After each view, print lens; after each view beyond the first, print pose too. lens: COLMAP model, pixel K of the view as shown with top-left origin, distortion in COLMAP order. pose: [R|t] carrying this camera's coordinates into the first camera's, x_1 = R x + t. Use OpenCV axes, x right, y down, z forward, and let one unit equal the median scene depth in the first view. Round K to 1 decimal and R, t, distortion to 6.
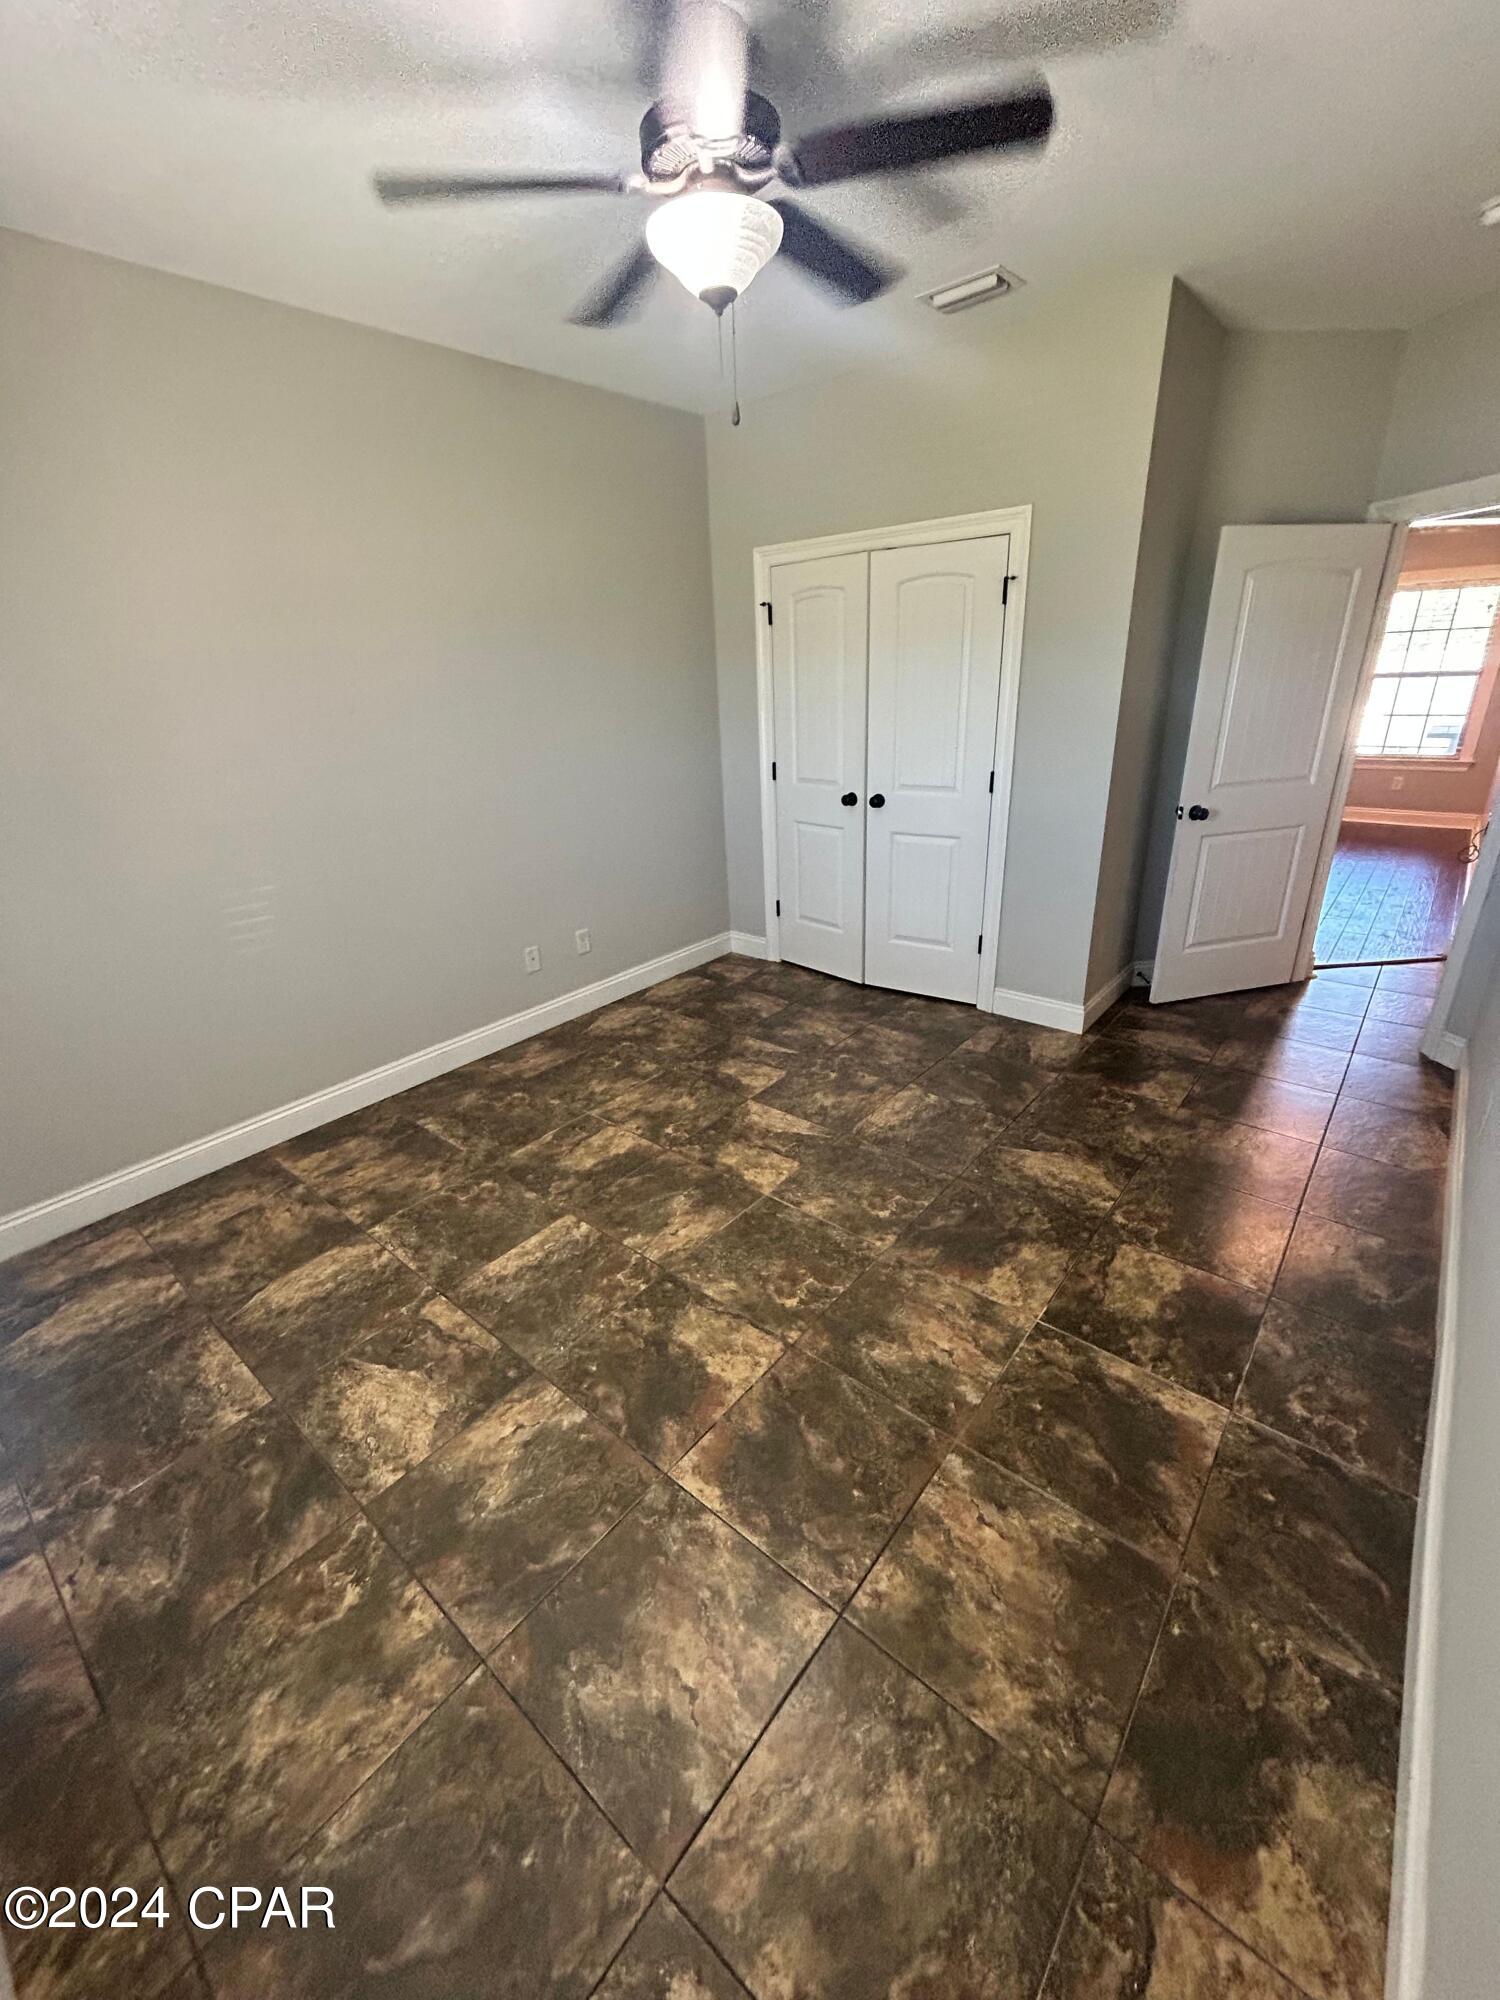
lens RADIAL K [[813.2, 0, 752.8], [0, 813.2, 995.9], [0, 0, 1]] dist [-0.000451, 0.001279]
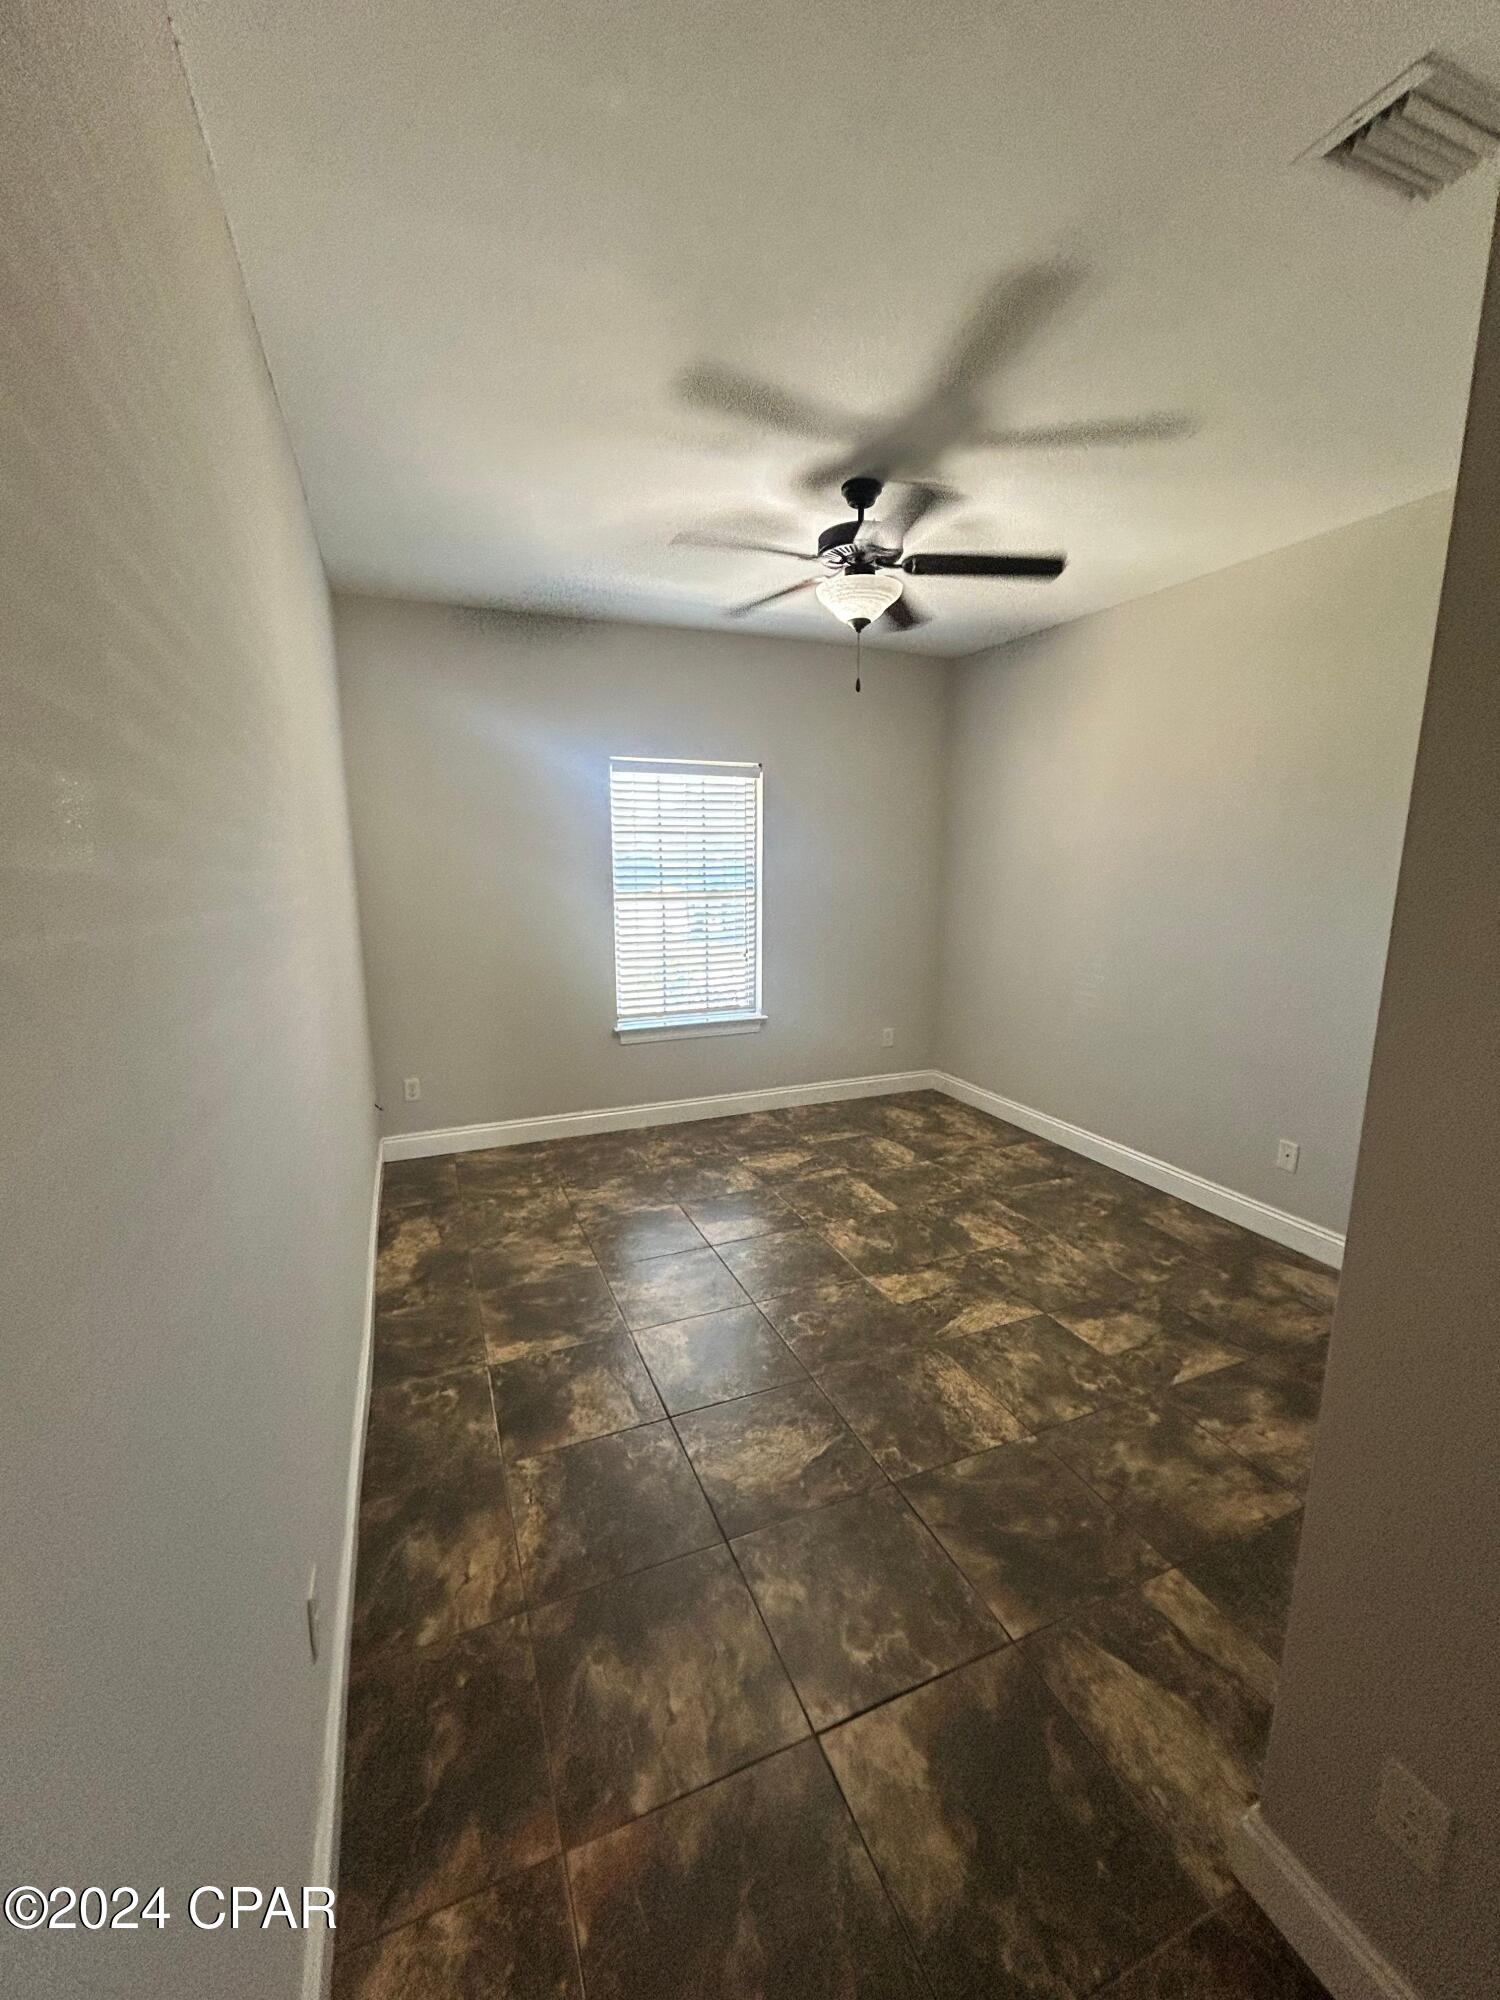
lens RADIAL K [[813.2, 0, 752.8], [0, 813.2, 995.9], [0, 0, 1]] dist [-0.000451, 0.001279]
pose [[-0.458257, 0.199755, -0.866082, 1.053665], [-0.317620, 0.873275, 0.369472, -0.500061], [0.830131, 0.444398, -0.336738, 1.131643]]
